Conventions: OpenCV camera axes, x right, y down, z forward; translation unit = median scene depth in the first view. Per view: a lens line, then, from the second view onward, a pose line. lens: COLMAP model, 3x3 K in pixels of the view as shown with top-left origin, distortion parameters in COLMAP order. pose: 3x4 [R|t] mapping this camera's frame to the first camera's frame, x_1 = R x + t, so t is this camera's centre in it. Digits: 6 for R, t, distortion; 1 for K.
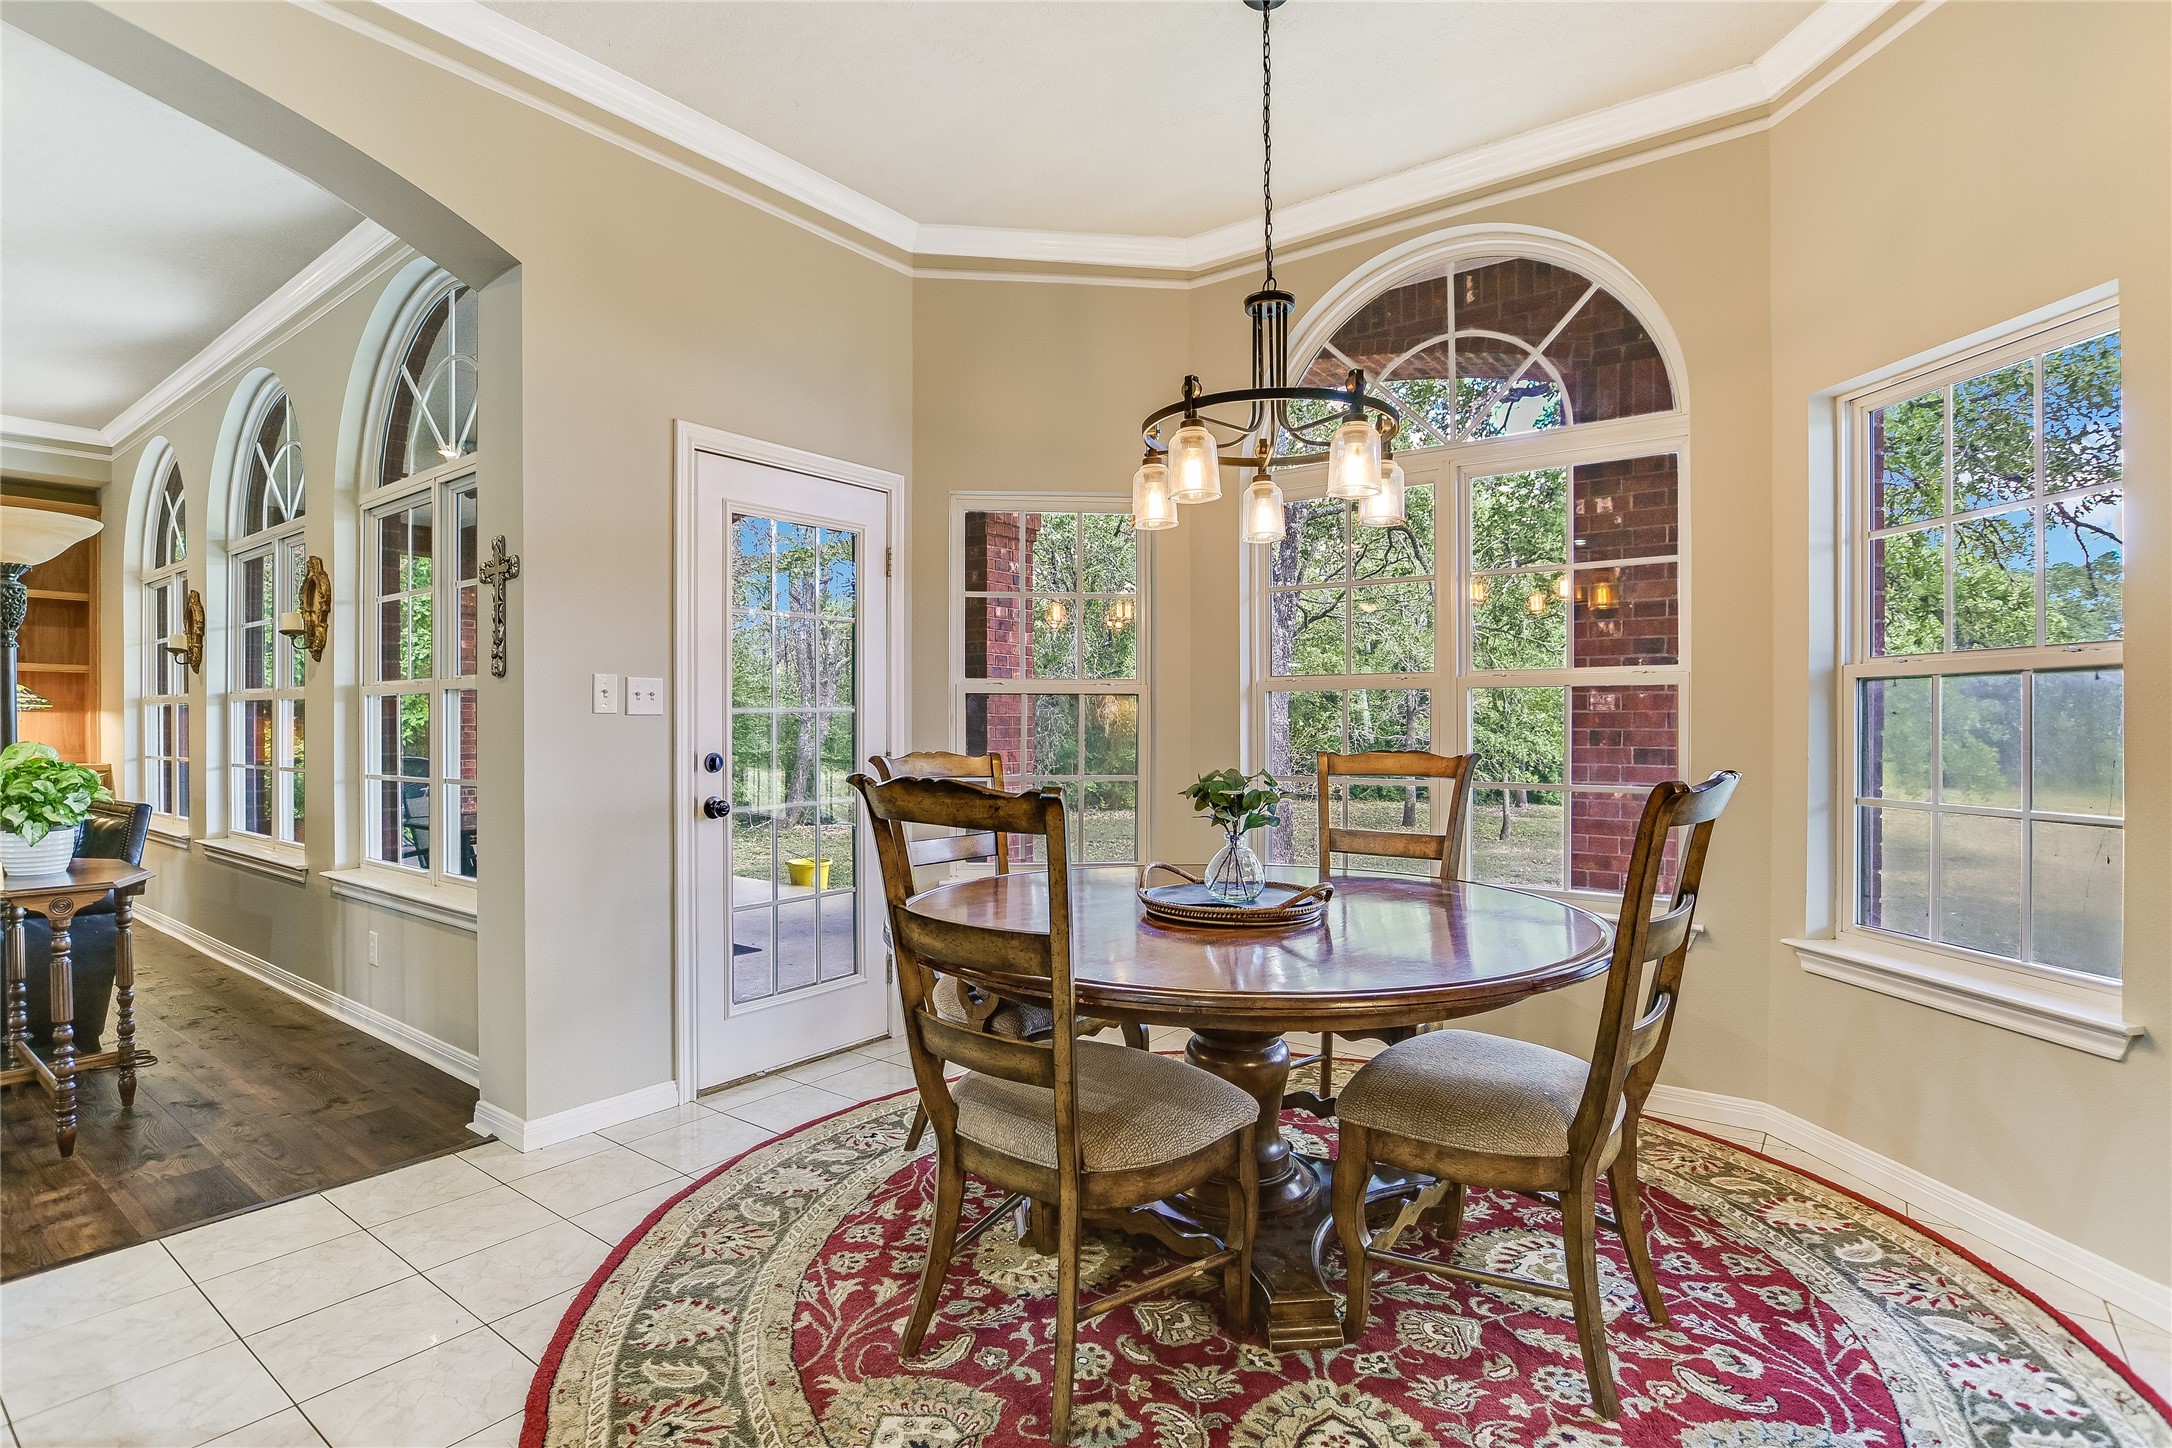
lens RADIAL K [[1047.1, 0, 1097.6], [0, 1047.1, 717.7], [0, 0, 1]] dist [0.009357, 0.000881]
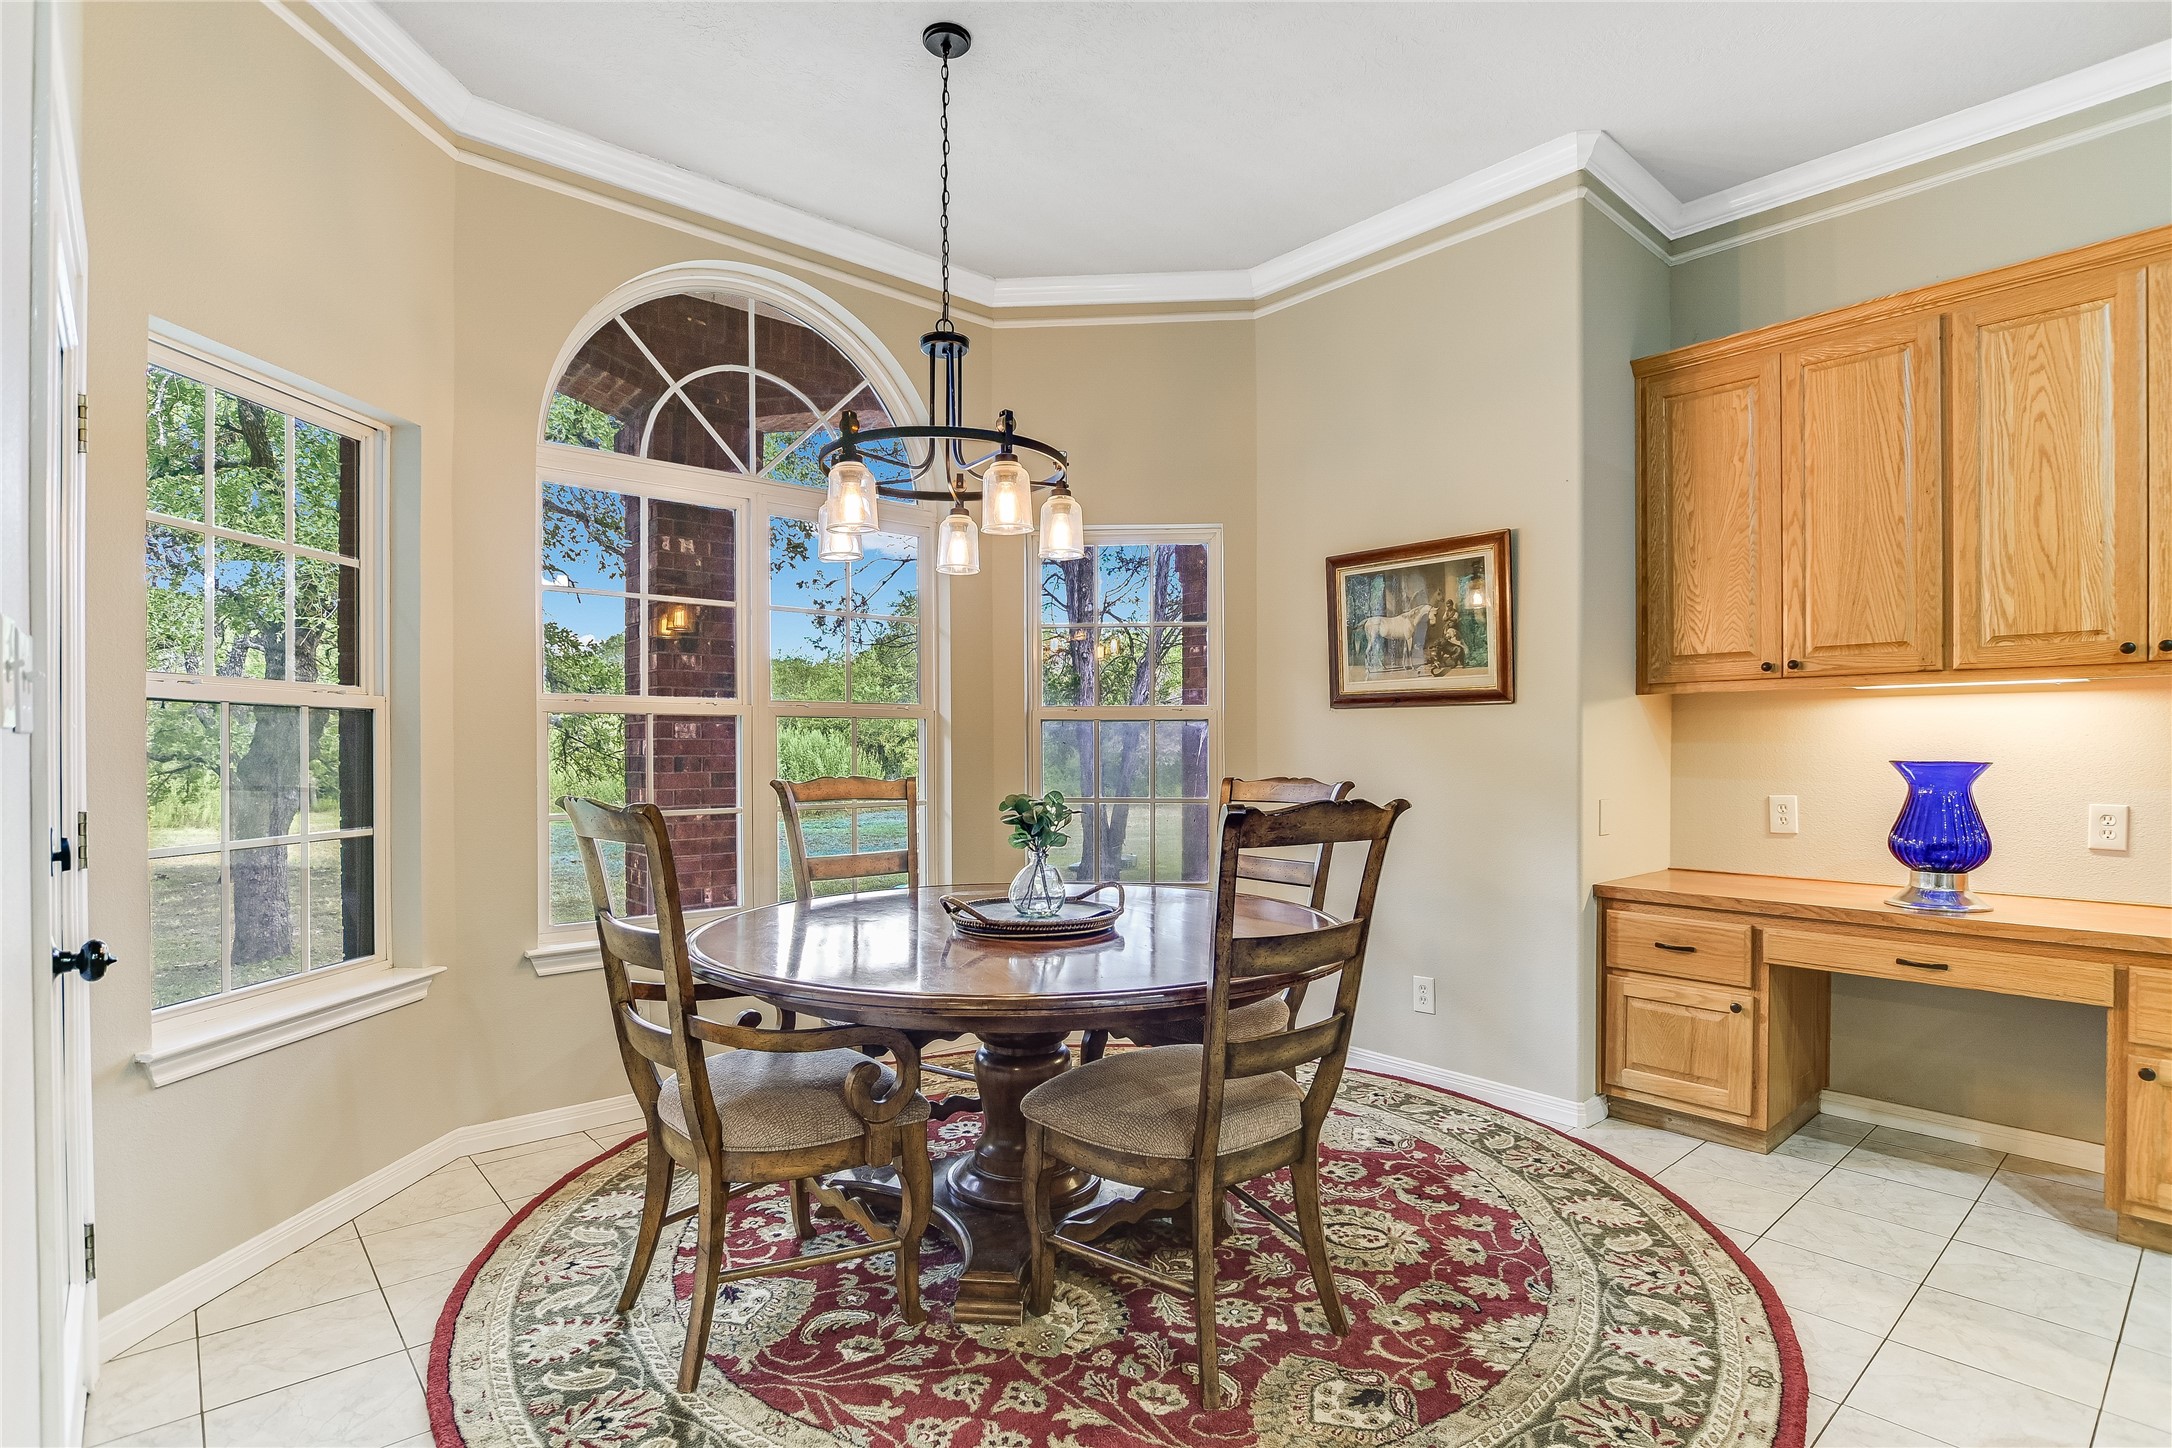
lens RADIAL K [[1047.1, 0, 1096.6], [0, 1047.1, 729.2], [0, 0, 1]] dist [0.009357, 0.000881]
pose [[0.245207, 0.006712, 0.969448, -0.699046], [0.010618, 0.999897, -0.009608, -0.002175], [-0.969413, 0.012650, 0.245110, 0.524877]]
